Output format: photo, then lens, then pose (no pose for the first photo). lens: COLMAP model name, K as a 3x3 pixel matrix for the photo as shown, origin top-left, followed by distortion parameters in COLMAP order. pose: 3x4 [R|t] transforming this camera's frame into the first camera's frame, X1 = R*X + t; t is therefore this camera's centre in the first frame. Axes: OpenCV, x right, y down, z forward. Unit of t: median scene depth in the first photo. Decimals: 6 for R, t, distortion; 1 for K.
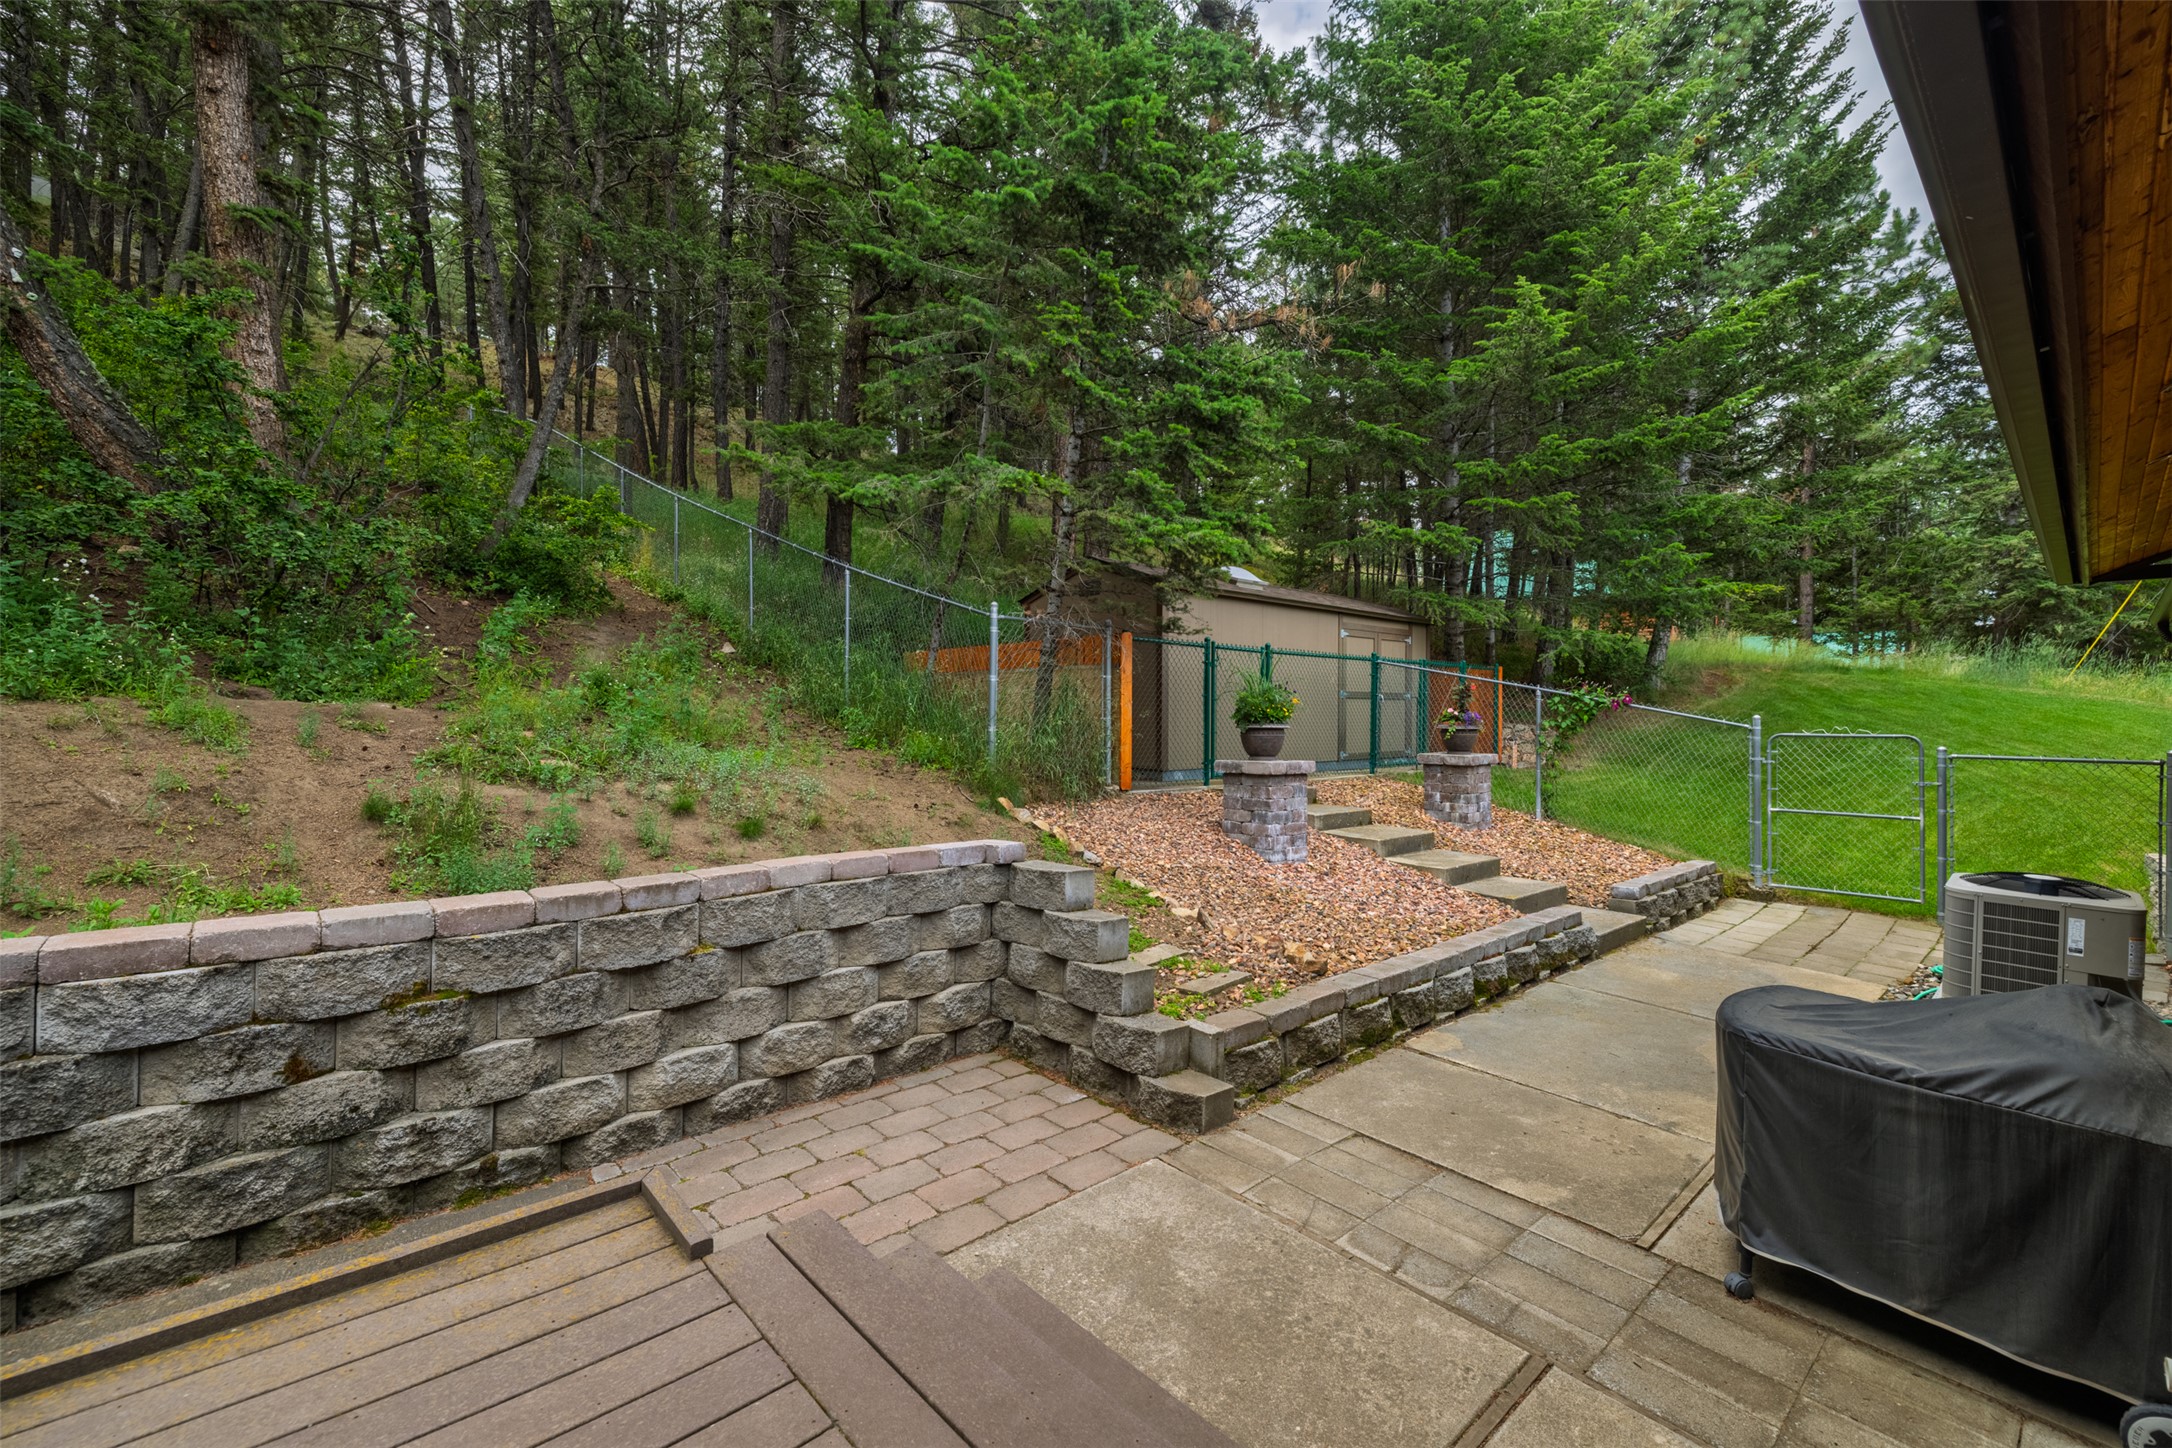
lens RADIAL K [[911.9, 0, 1081.3], [0, 911.9, 719.8], [0, 0, 1]] dist [0.001376, -0.001140]
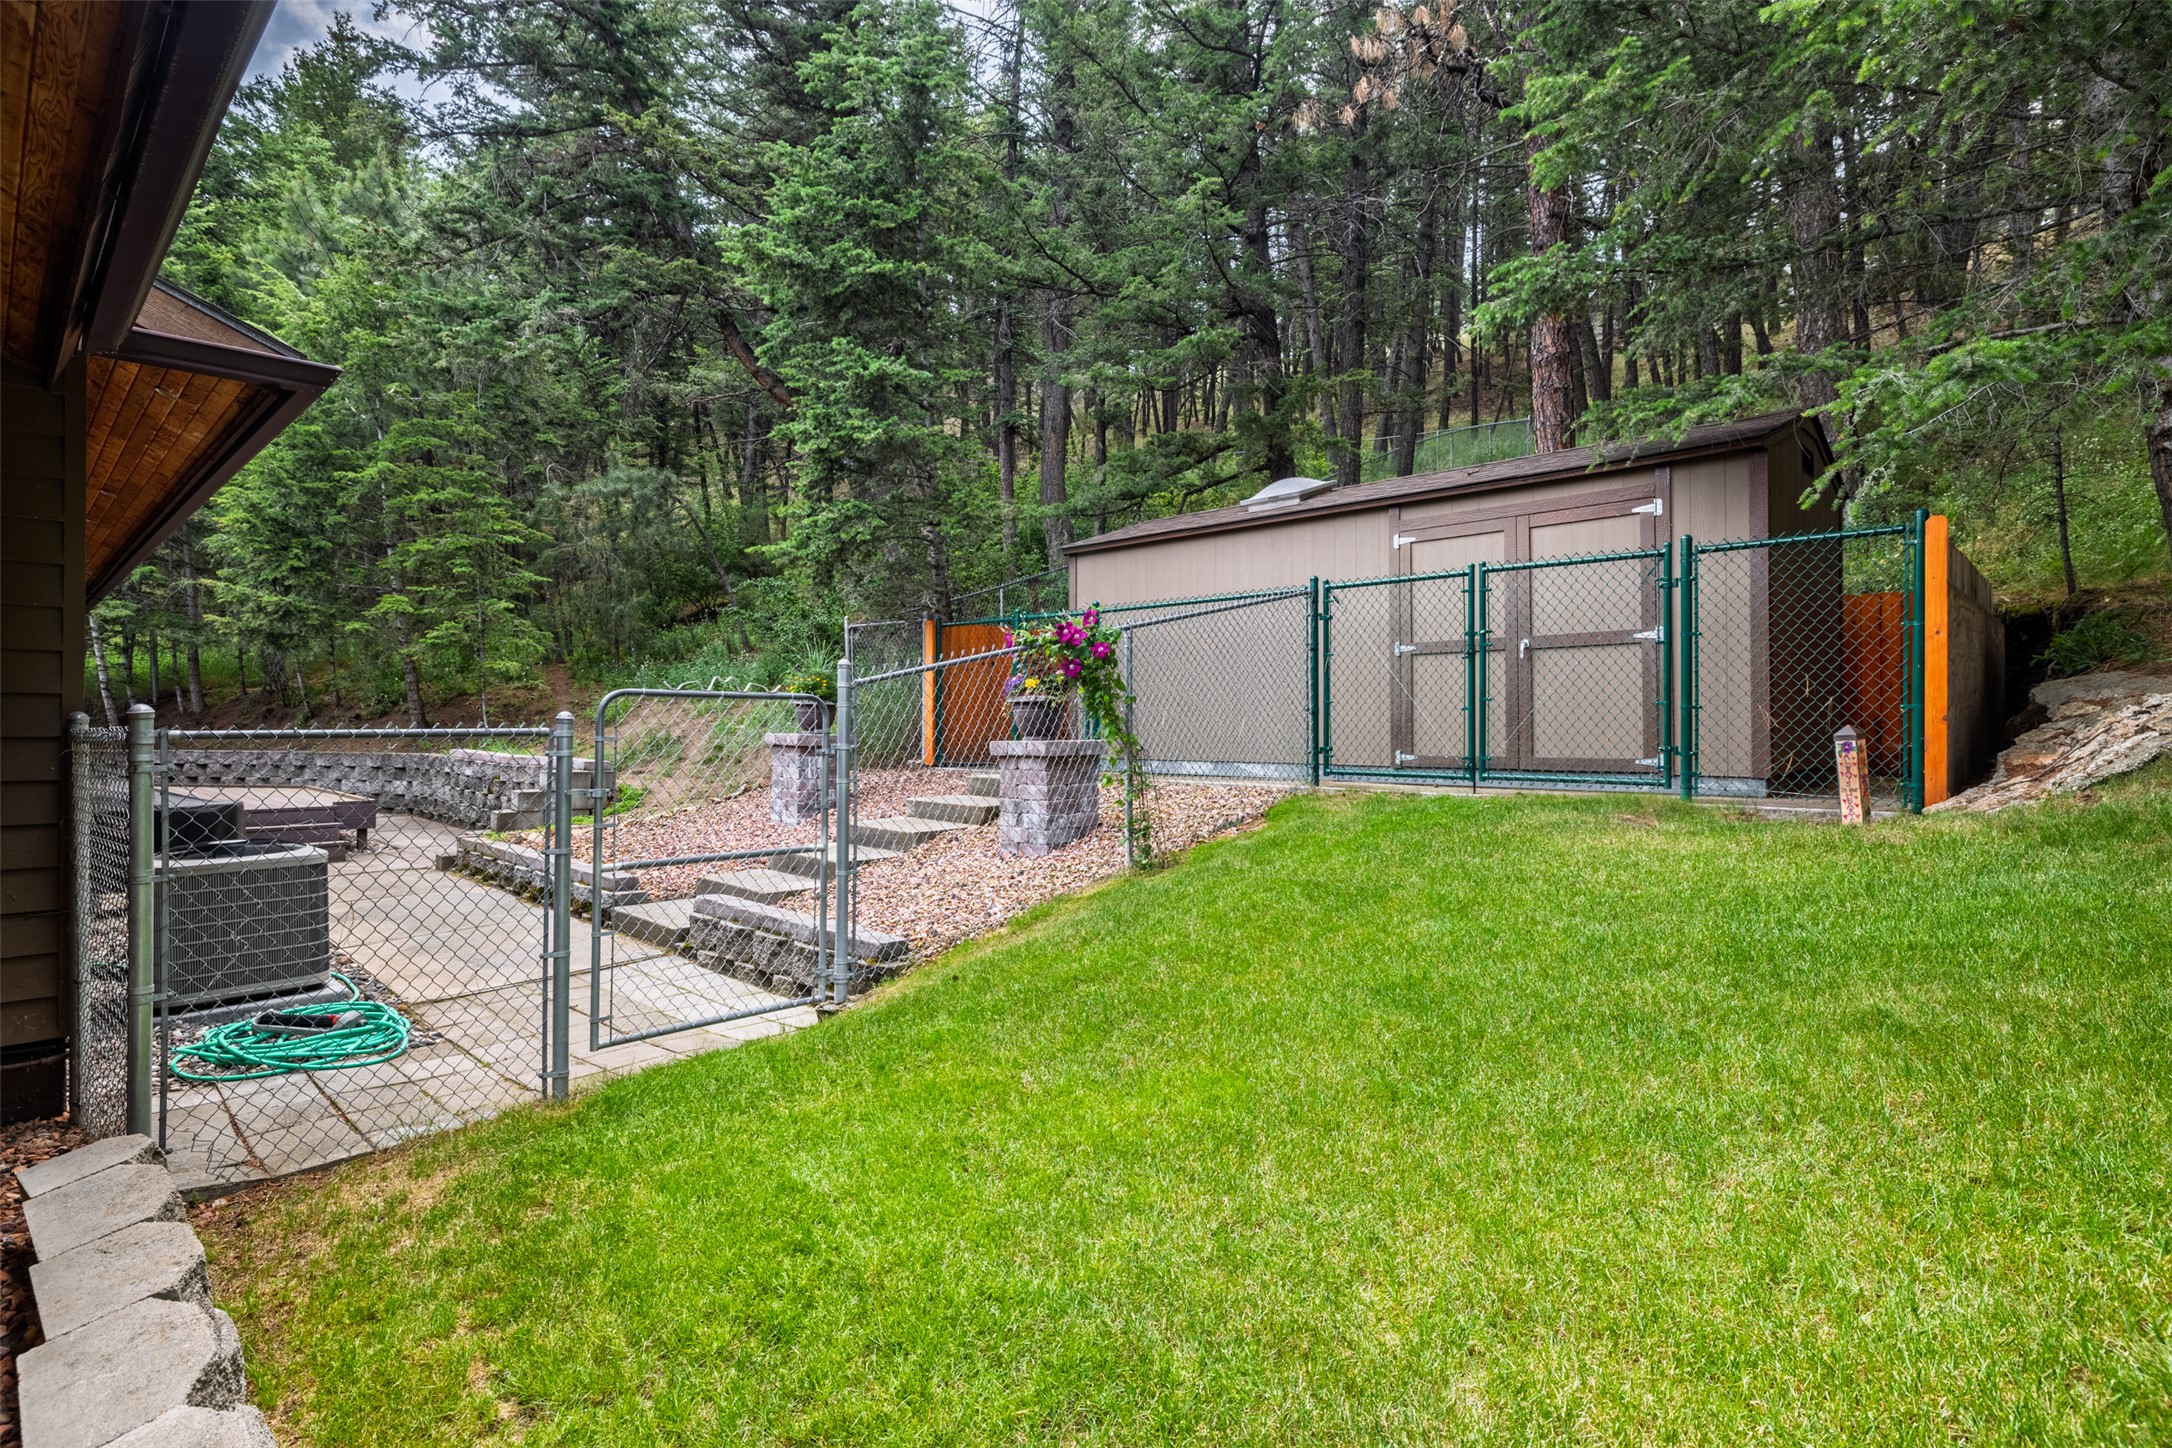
lens RADIAL K [[1088.9, 0, 1084.2], [0, 1088.9, 727.5], [0, 0, 1]] dist [-0.002407, 0.000587]
pose [[0.063654, 0.002574, -0.997969, 1.150247], [-0.001273, 0.999996, 0.002498, 0.023963], [0.997971, 0.001112, 0.063657, 0.926893]]
